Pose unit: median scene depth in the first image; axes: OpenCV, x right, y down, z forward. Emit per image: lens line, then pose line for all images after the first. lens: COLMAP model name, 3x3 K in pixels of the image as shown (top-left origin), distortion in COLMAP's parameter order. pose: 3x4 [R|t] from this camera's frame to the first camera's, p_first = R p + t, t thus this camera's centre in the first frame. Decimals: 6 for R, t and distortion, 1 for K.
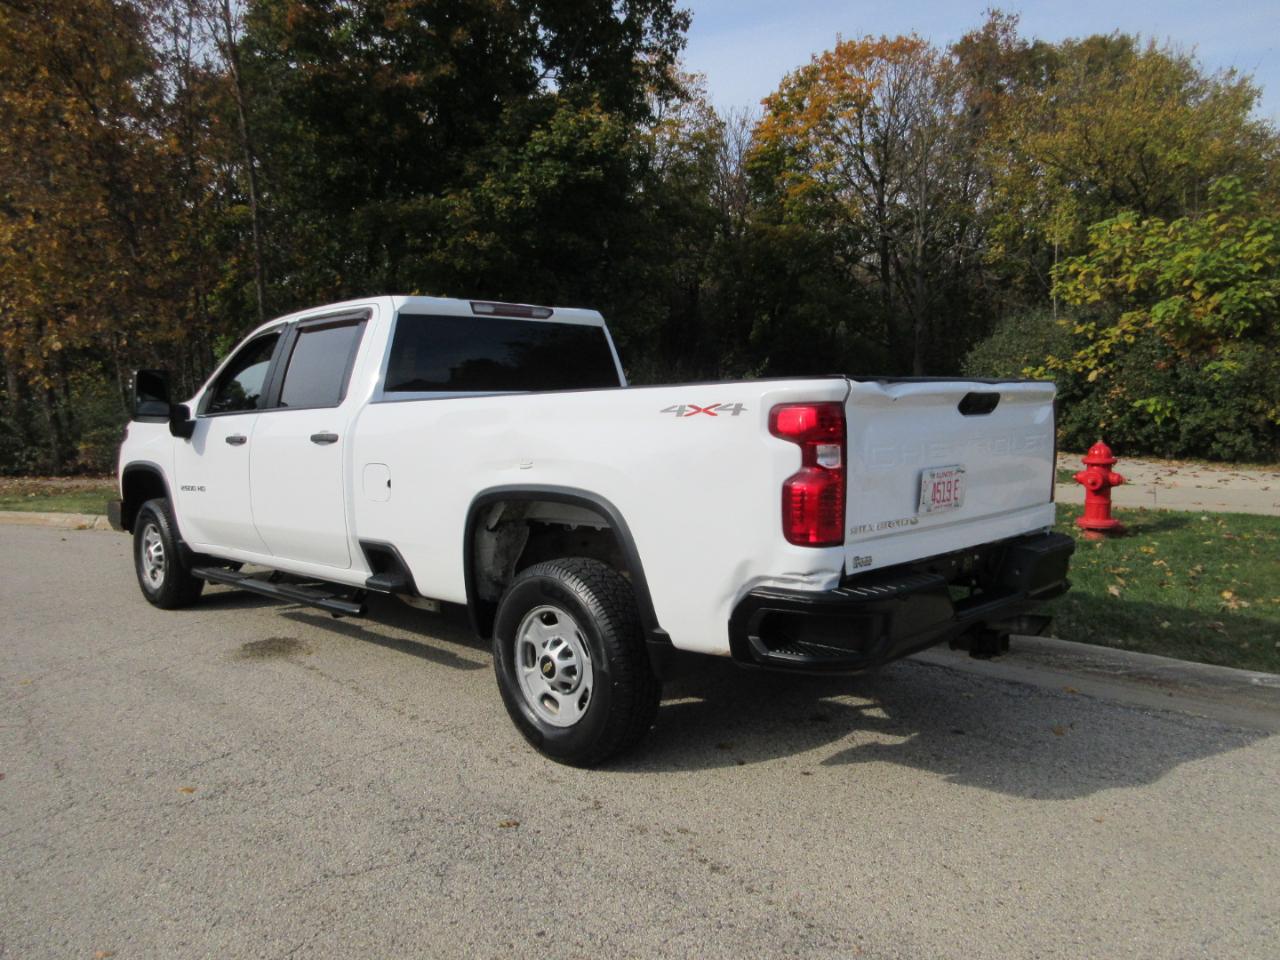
lens RADIAL K [[962.6, 0, 637.3], [0, 962.6, 475.3], [0, 0, 1]] dist [0.009249, 0.006427]
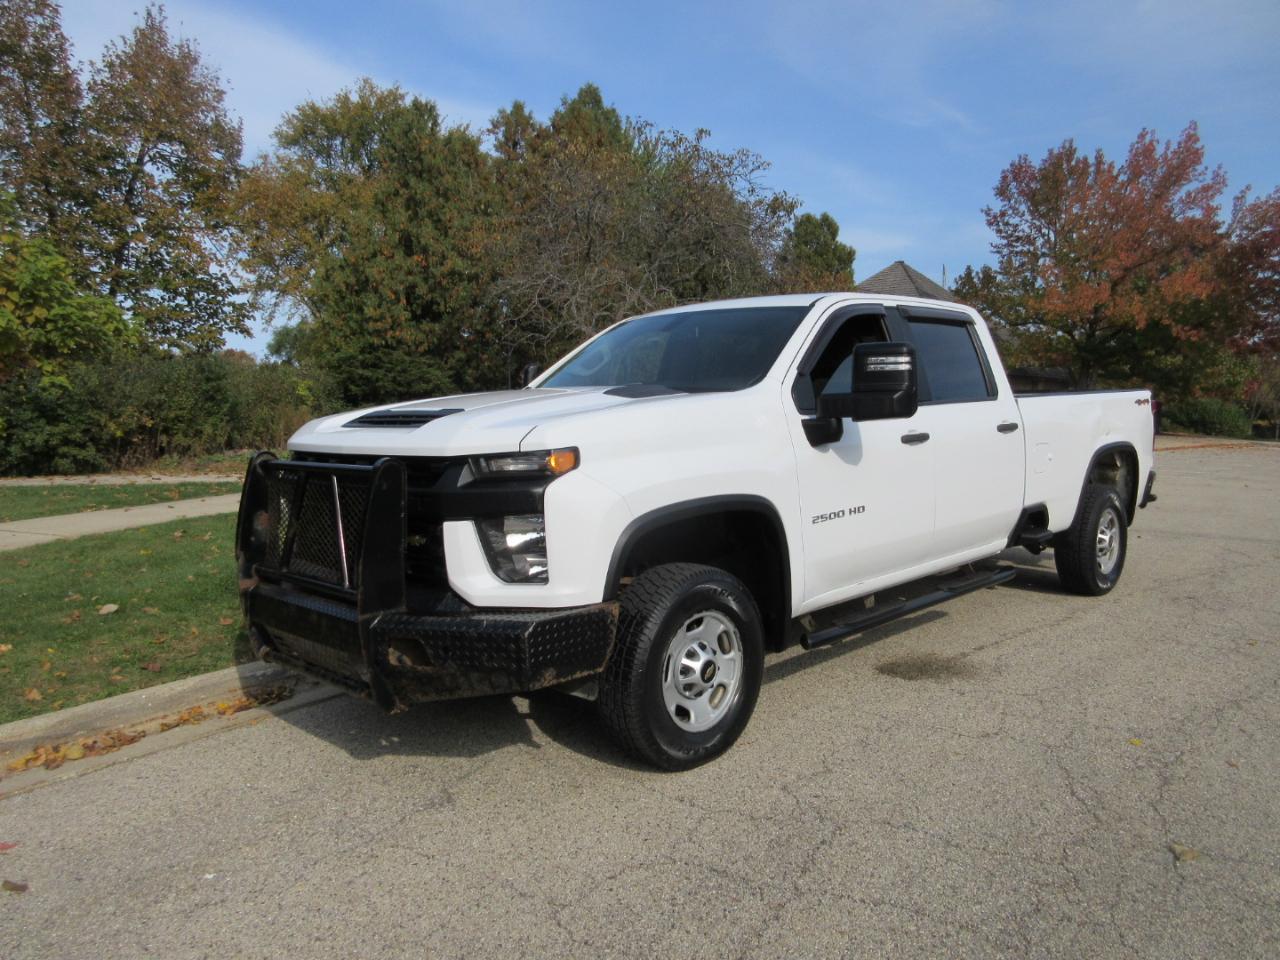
lens RADIAL K [[962.6, 0, 643.9], [0, 962.6, 470.7], [0, 0, 1]] dist [0.009249, 0.006427]
pose [[0.014384, -0.066612, 0.997675, -0.360381], [0.094397, 0.993413, 0.064966, -0.025225], [-0.995431, 0.093243, 0.020577, 0.344752]]
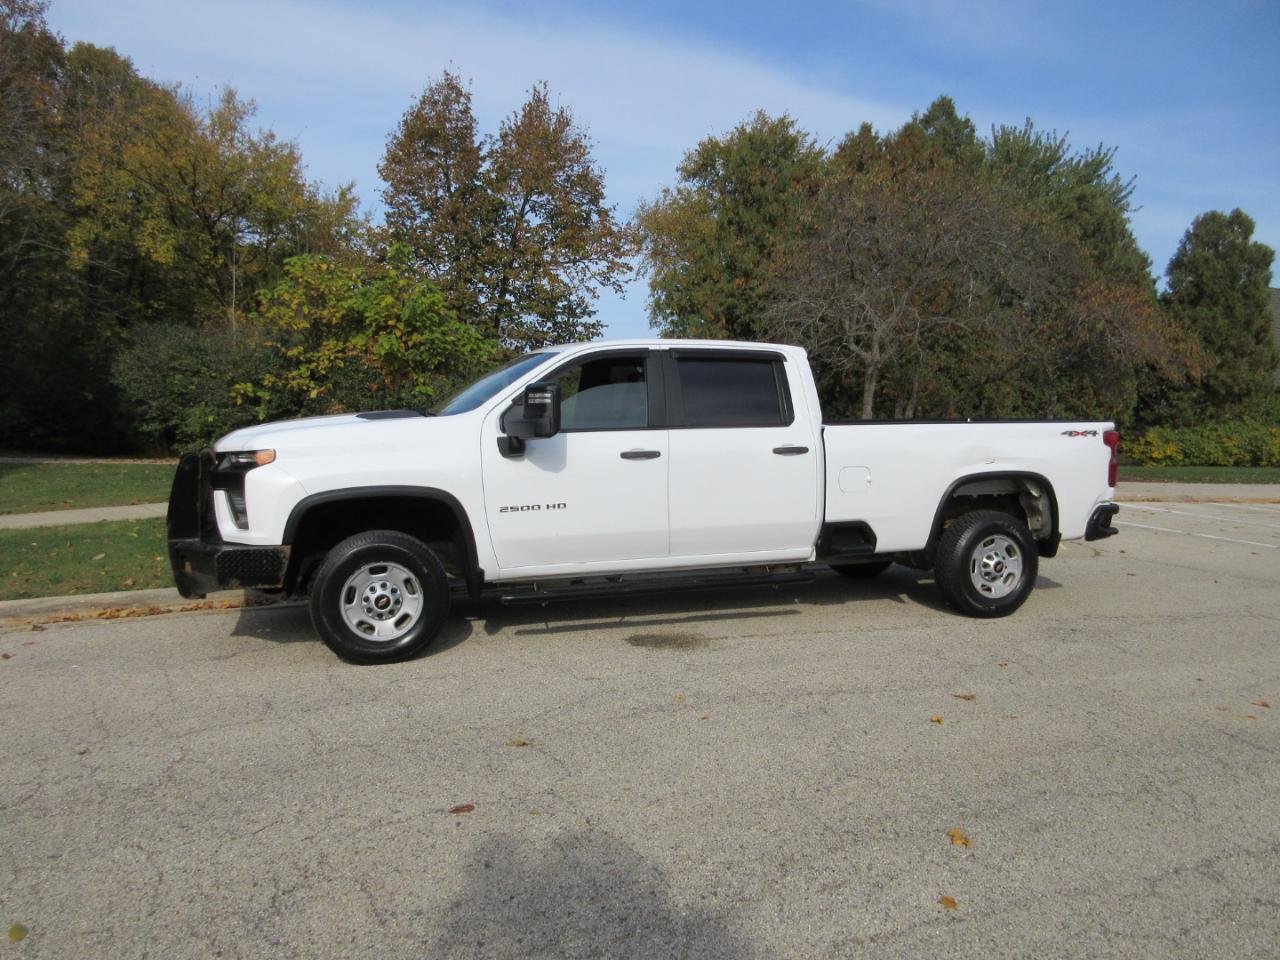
lens RADIAL K [[962.6, 0, 642.3], [0, 962.6, 471.3], [0, 0, 1]] dist [0.009249, 0.006427]
pose [[0.446050, -0.043578, 0.893946, -0.391267], [0.056657, 0.998185, 0.020390, -0.012388], [-0.893213, 0.041553, 0.447710, 0.144540]]
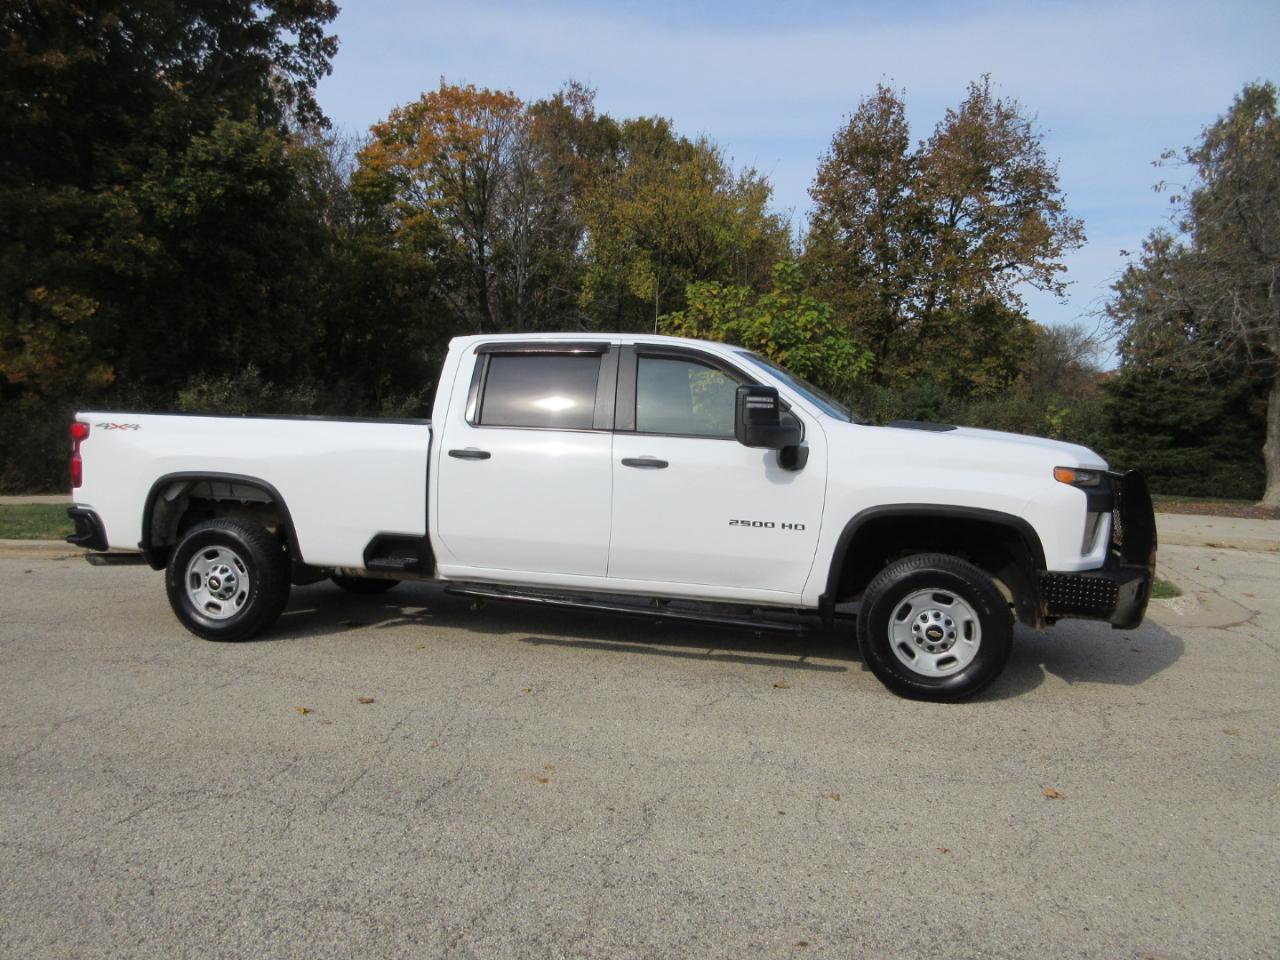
lens RADIAL K [[962.6, 0, 644.9], [0, 962.6, 481.0], [0, 0, 1]] dist [0.009249, 0.006427]
pose [[0.881802, -0.000906, 0.471620, -0.177955], [0.007606, 0.999895, -0.012300, 0.004855], [-0.471559, 0.014433, 0.881716, -0.069168]]
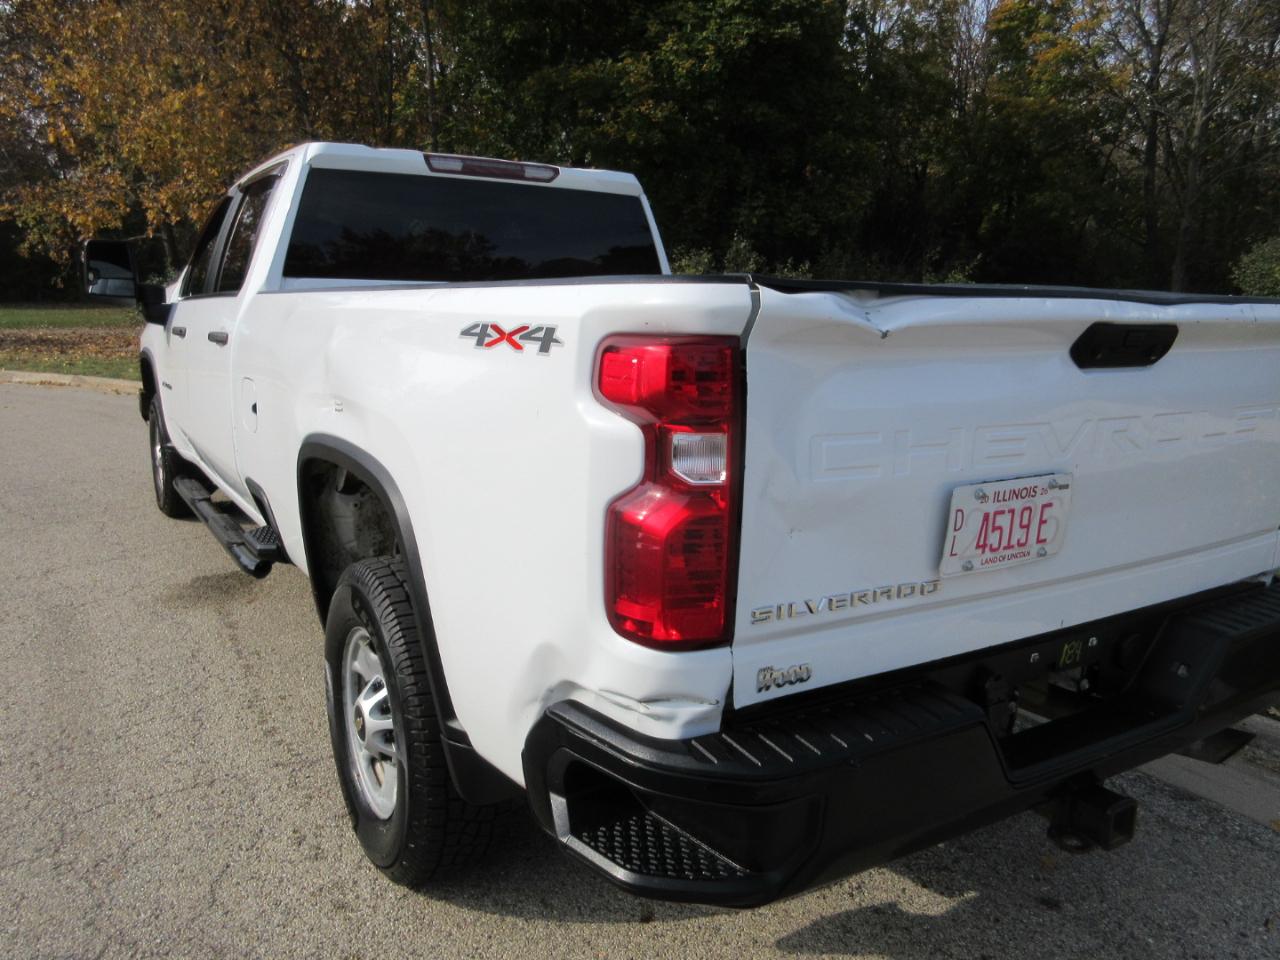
lens RADIAL K [[962.6, 0, 636.9], [0, 962.6, 482.8], [0, 0, 1]] dist [0.009249, 0.006427]
pose [[0.973910, 0.081388, -0.211840, 0.039389], [-0.055882, 0.990741, 0.123729, -0.009157], [0.219948, -0.108663, 0.969441, 0.082412]]
